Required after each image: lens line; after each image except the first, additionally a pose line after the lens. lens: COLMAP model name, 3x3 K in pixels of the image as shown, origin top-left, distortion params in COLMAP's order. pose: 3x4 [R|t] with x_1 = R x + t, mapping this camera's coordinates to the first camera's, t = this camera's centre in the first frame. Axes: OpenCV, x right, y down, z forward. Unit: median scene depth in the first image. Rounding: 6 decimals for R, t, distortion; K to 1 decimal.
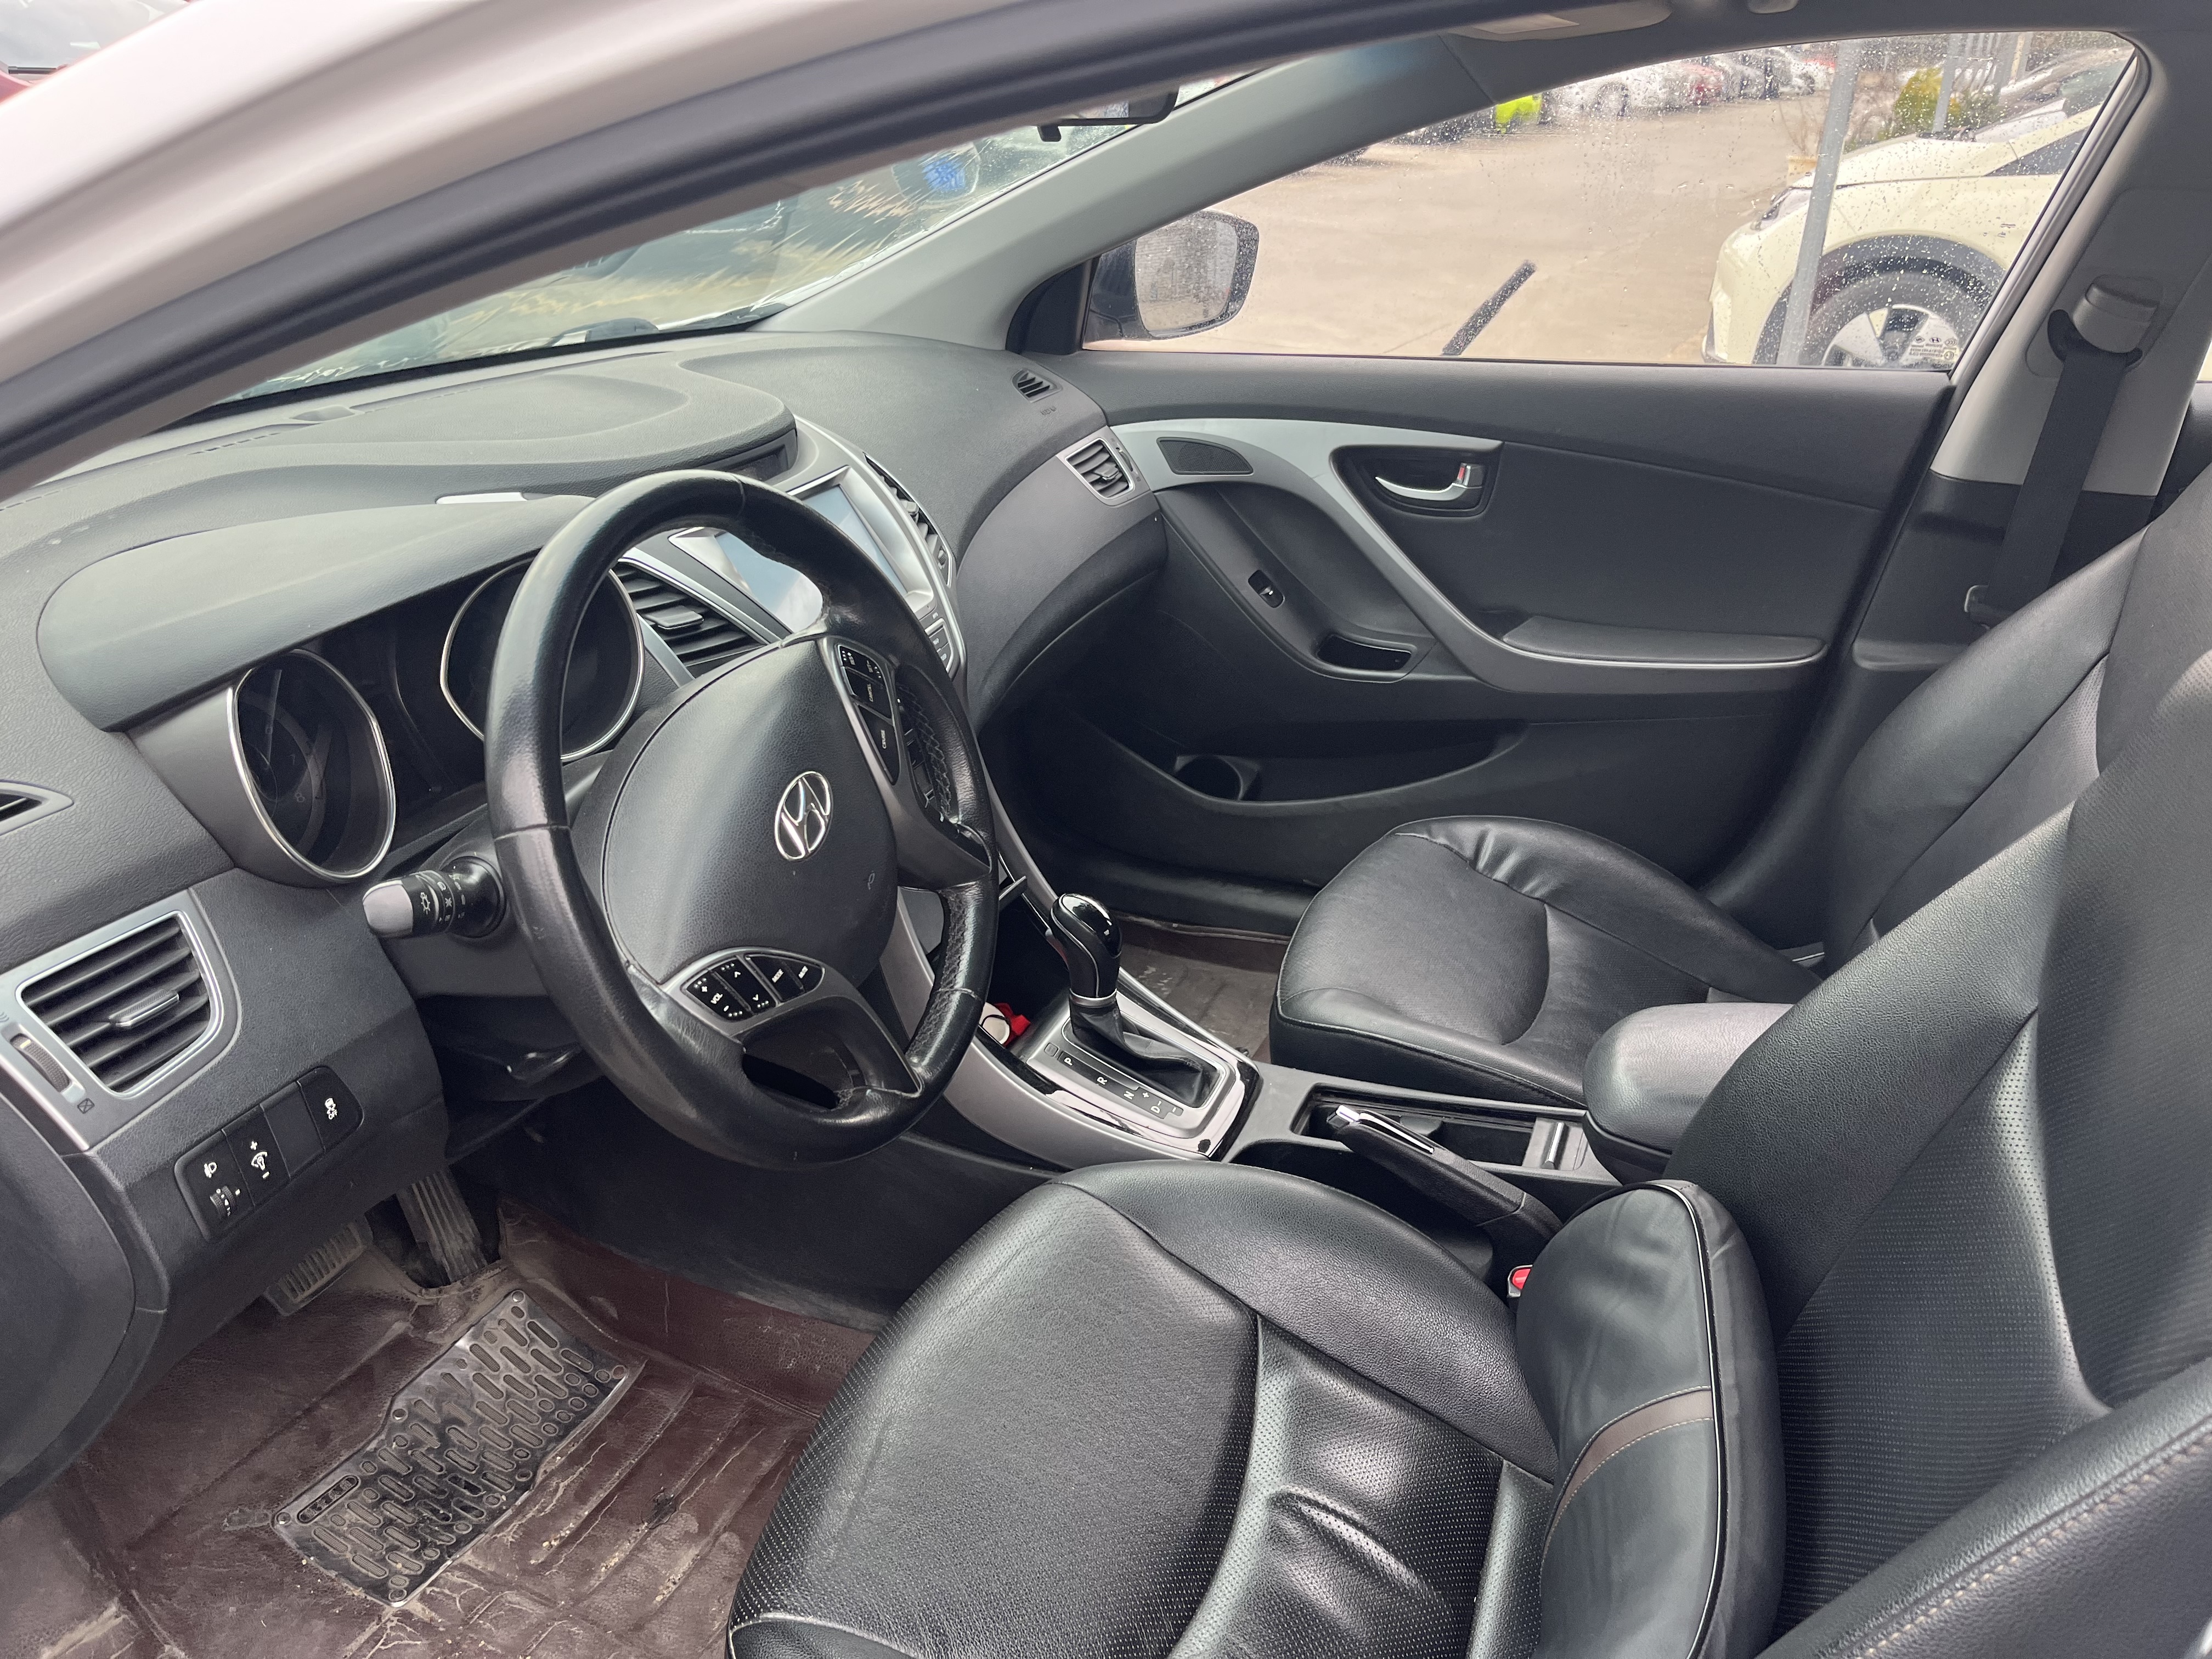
lens RADIAL K [[1672.6, 0, 1104.8], [0, 1672.6, 798.3], [0, 0, 1]] dist [0.090887, -0.127684]
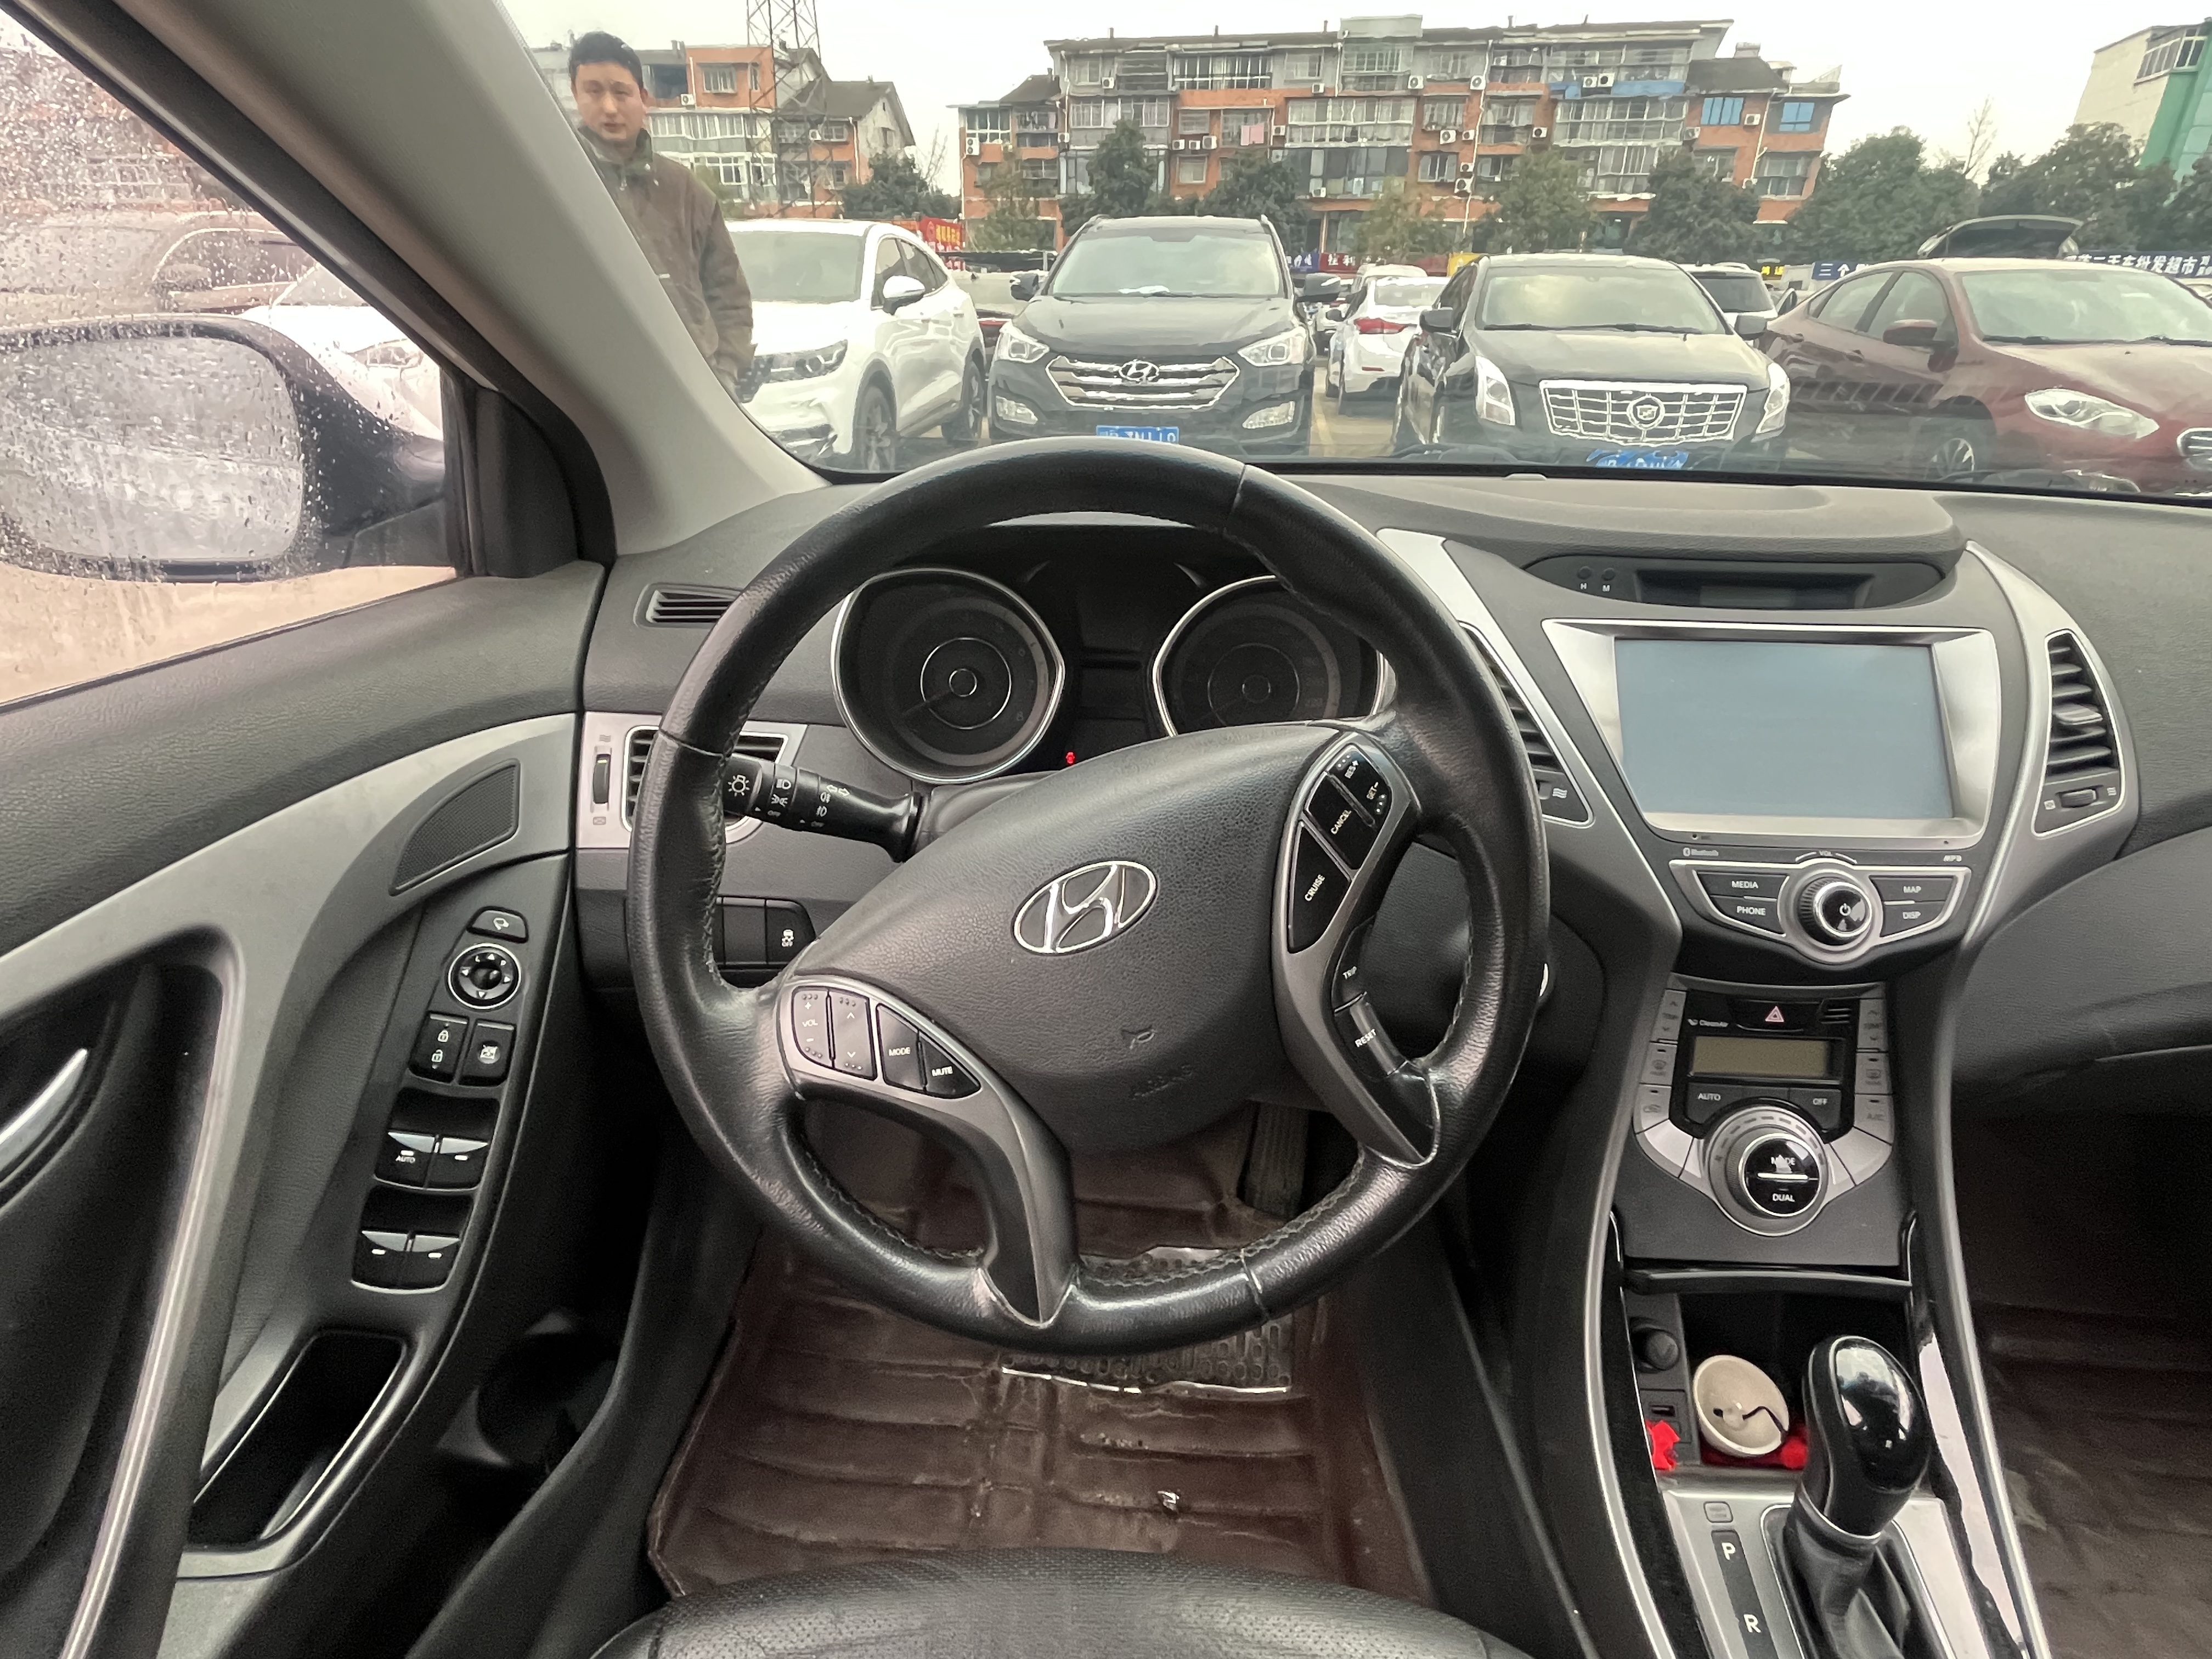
lens RADIAL K [[1128.2, 0, 1104.0], [0, 1128.2, 814.3], [0, 0, 1]] dist [-0.003028, -0.000315]
pose [[0.340095, 0.363991, -0.867090, 0.118512], [-0.387237, 0.894457, 0.223595, -0.069516], [0.856961, 0.259726, 0.445151, 0.376924]]
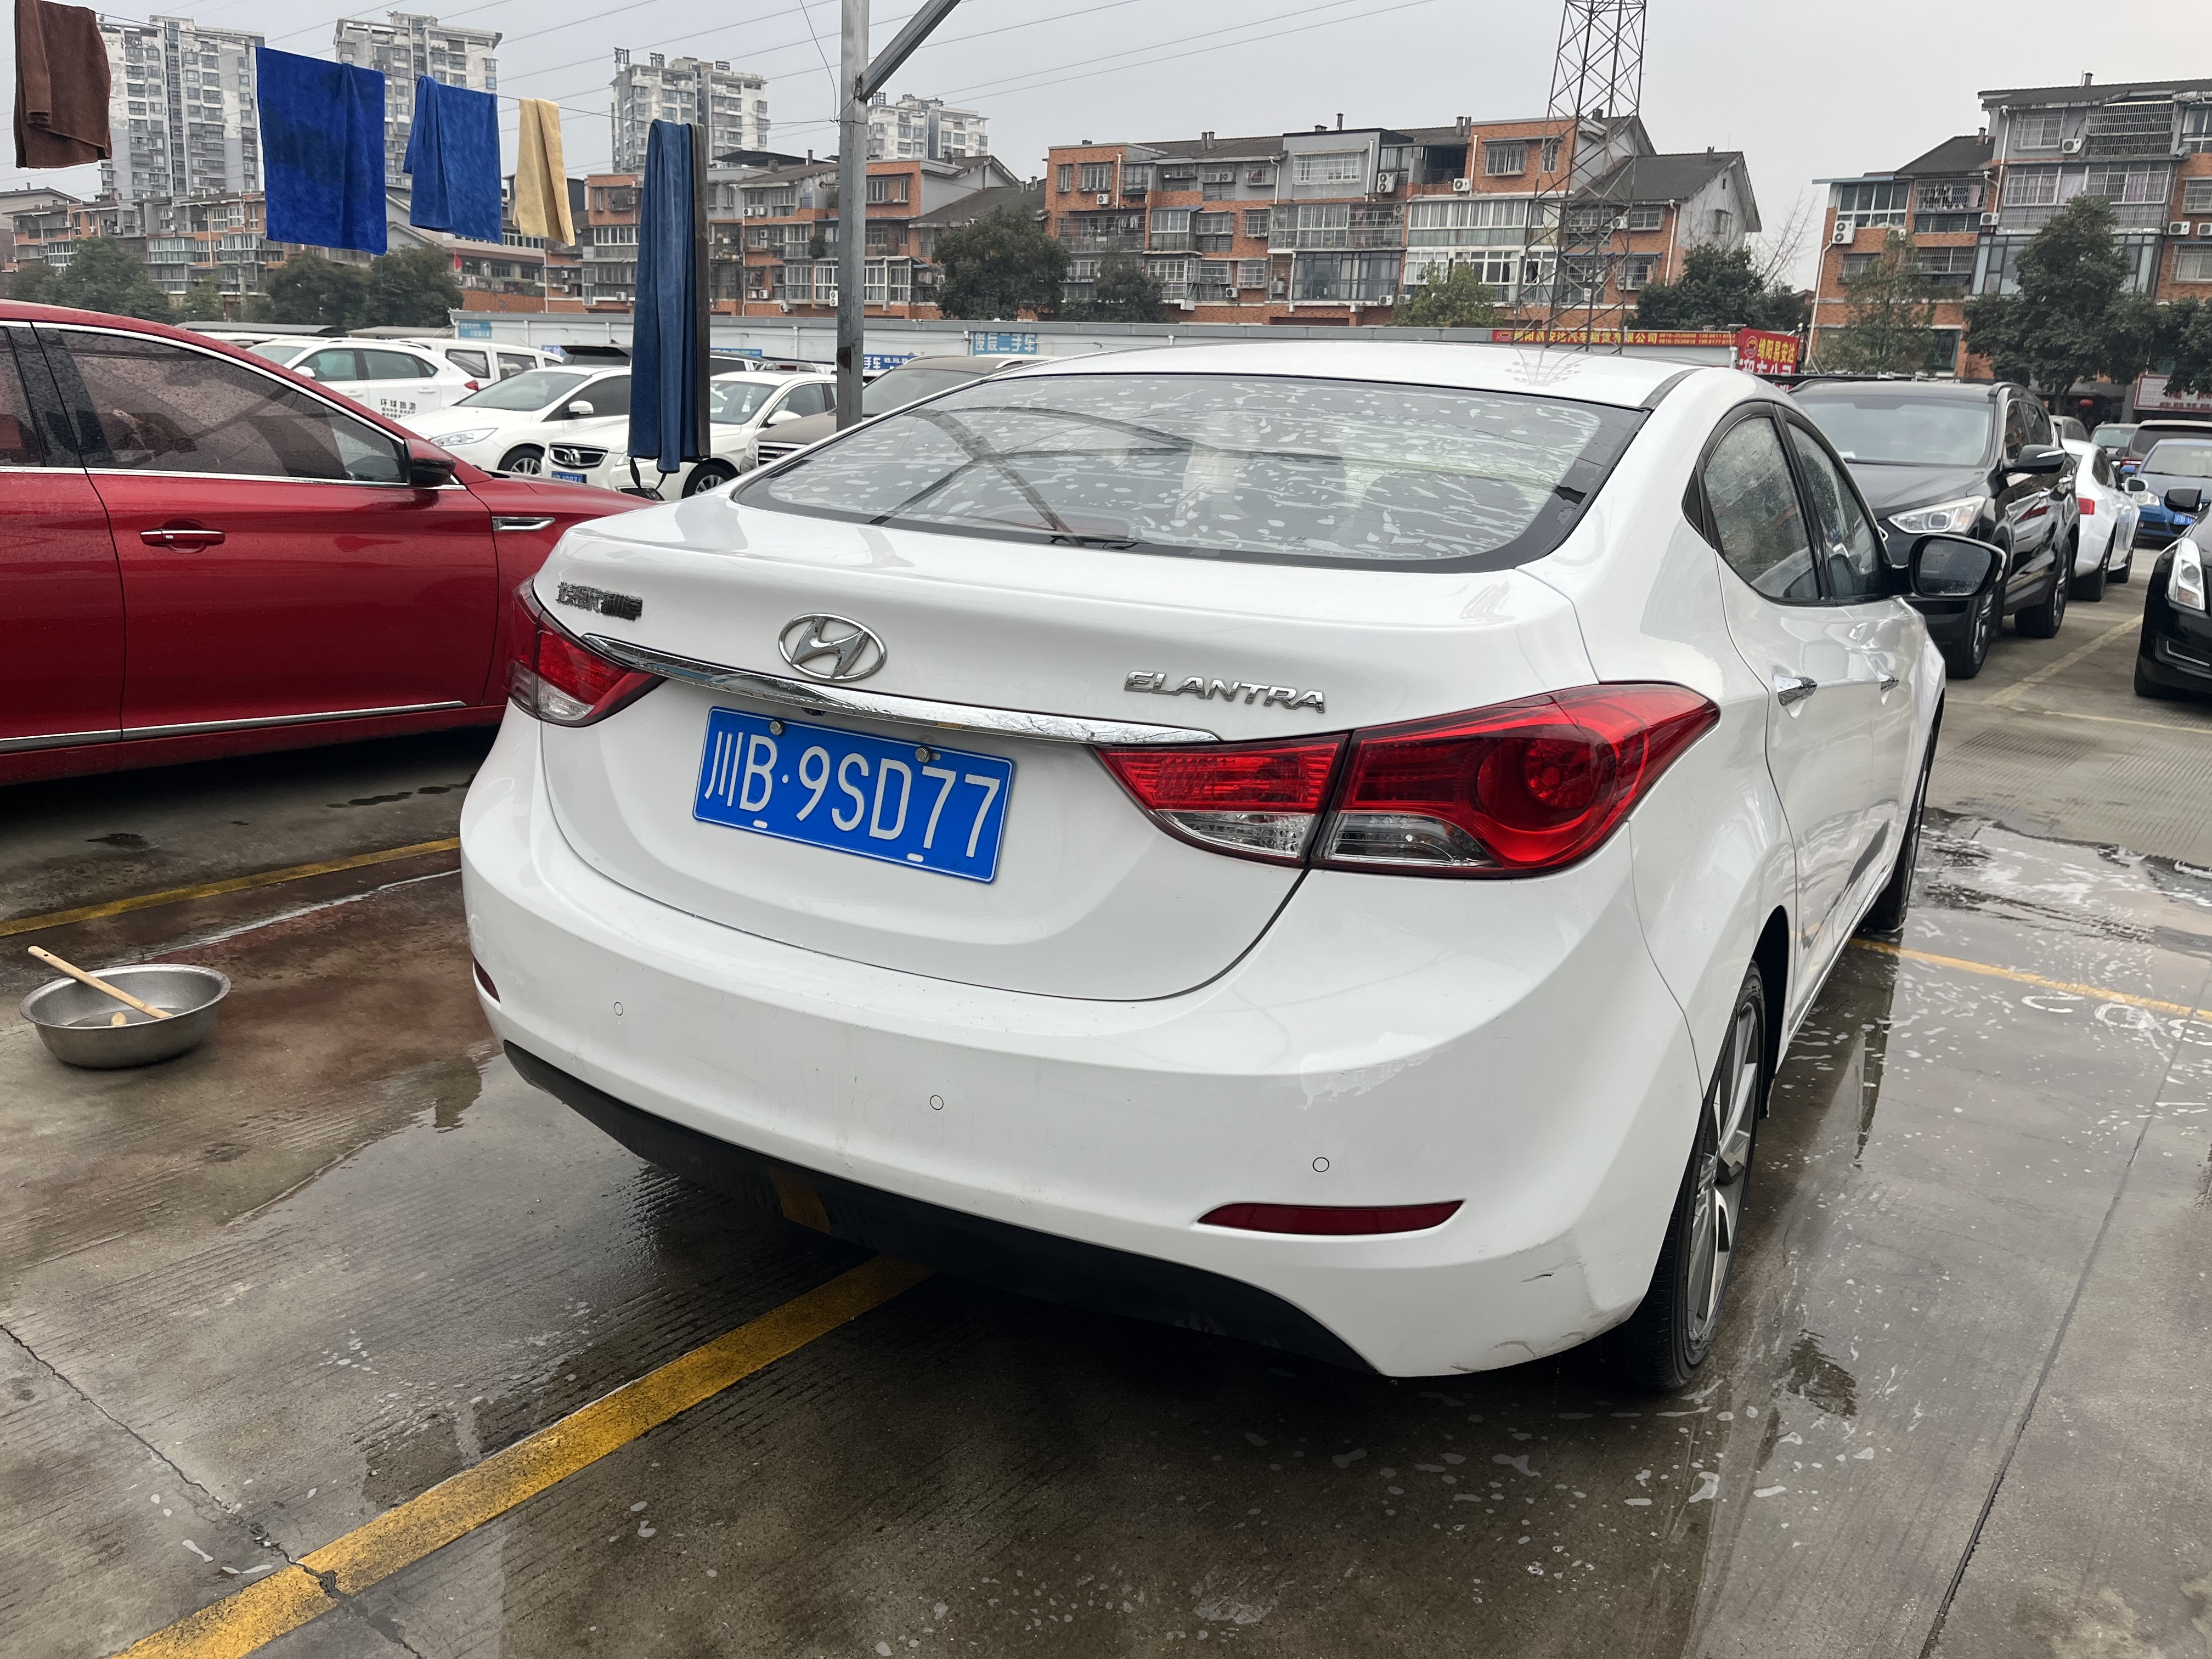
lens RADIAL K [[1672.6, 0, 1104.8], [0, 1672.6, 798.3], [0, 0, 1]] dist [0.090887, -0.127684]
pose [[-0.151016, 0.189311, -0.970235, 2.460632], [-0.451773, 0.859779, 0.238077, -0.117661], [0.879259, 0.474279, -0.044315, 0.373596]]
